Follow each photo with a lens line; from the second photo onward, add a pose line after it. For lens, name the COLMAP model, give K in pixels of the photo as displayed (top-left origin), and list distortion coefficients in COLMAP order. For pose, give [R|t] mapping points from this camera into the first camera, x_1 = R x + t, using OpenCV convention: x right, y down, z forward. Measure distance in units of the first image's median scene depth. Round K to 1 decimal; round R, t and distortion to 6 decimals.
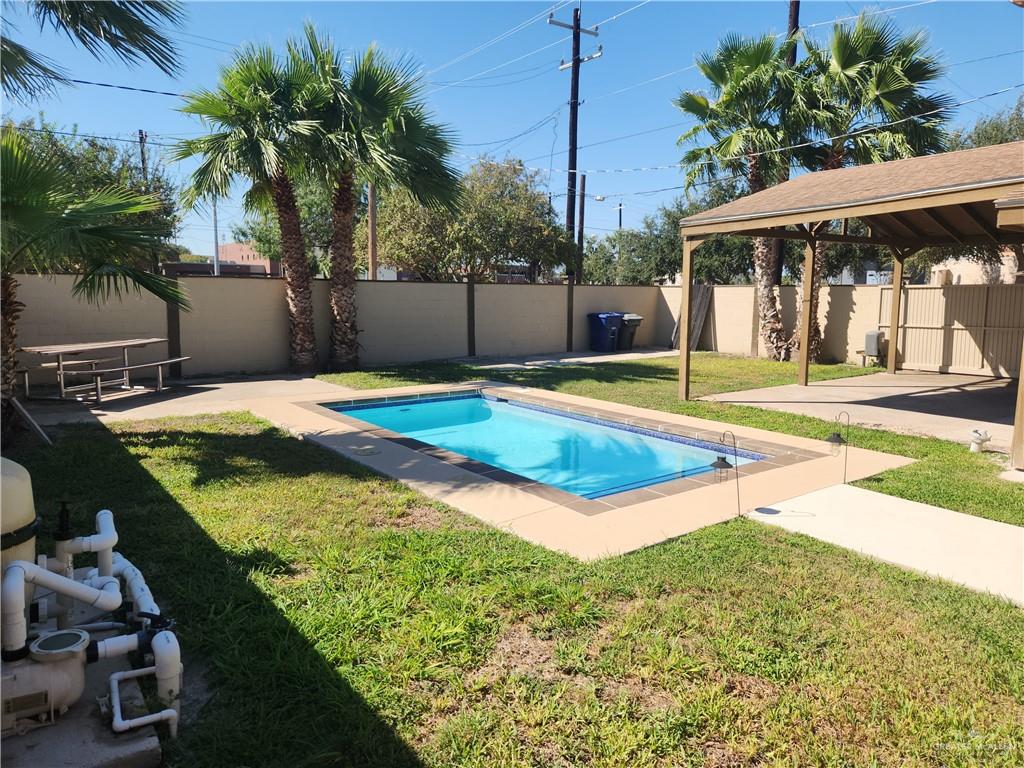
lens RADIAL K [[689.9, 0, 510.2], [0, 689.9, 380.6], [0, 0, 1]] dist [0.062817, -0.022304]
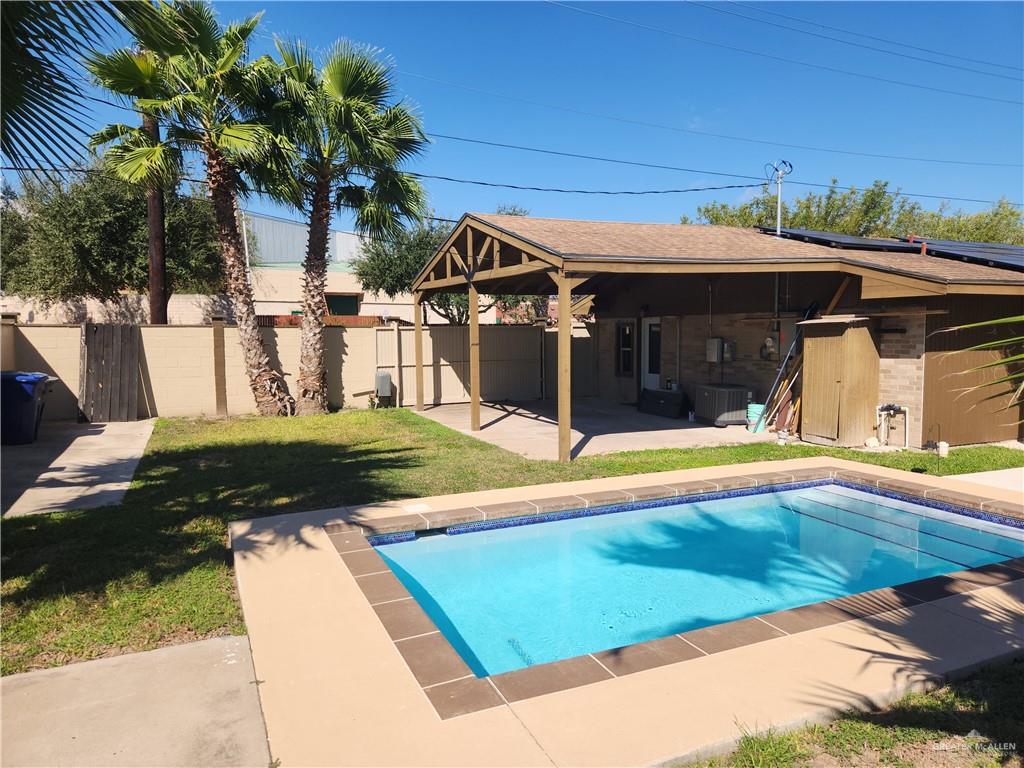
lens RADIAL K [[689.9, 0, 516.1], [0, 689.9, 381.5], [0, 0, 1]] dist [0.062817, -0.022304]
pose [[0.194962, -0.082233, 0.977357, -0.413989], [0.129097, 0.989961, 0.057541, -0.090461], [-0.972278, 0.114956, 0.203621, 0.620858]]
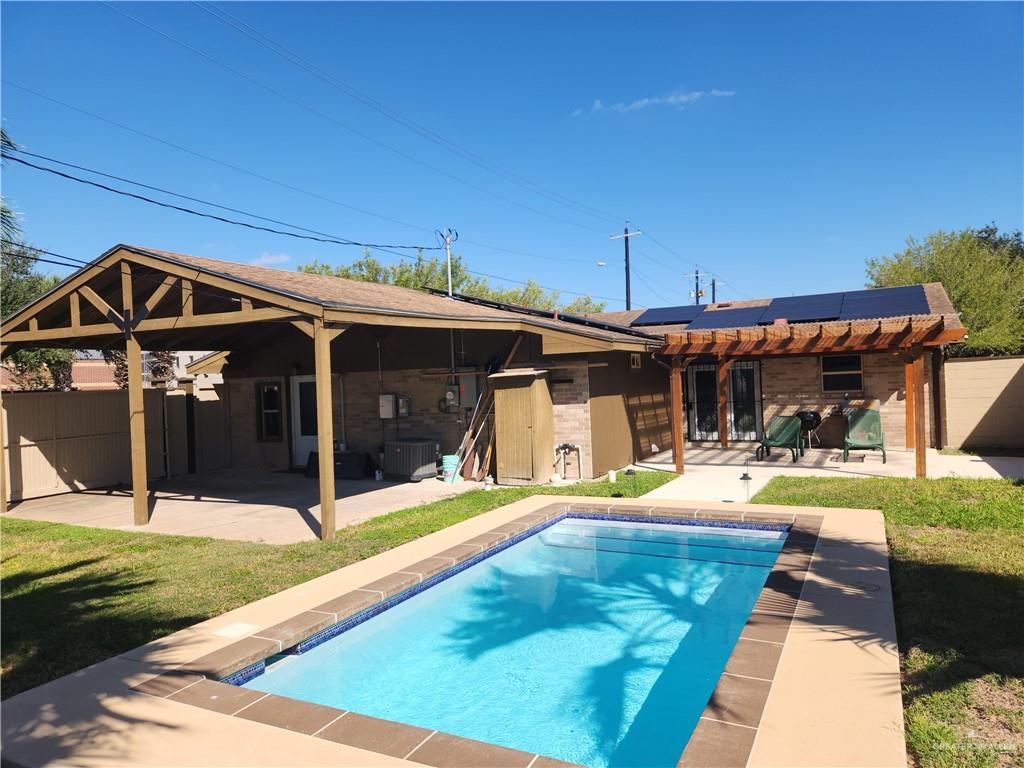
lens RADIAL K [[689.9, 0, 514.2], [0, 689.9, 381.2], [0, 0, 1]] dist [0.062817, -0.022304]
pose [[-0.454306, 0.008088, 0.890809, -0.352351], [0.144239, 0.987432, 0.064595, -0.112211], [-0.879091, 0.157835, -0.449763, 0.804755]]
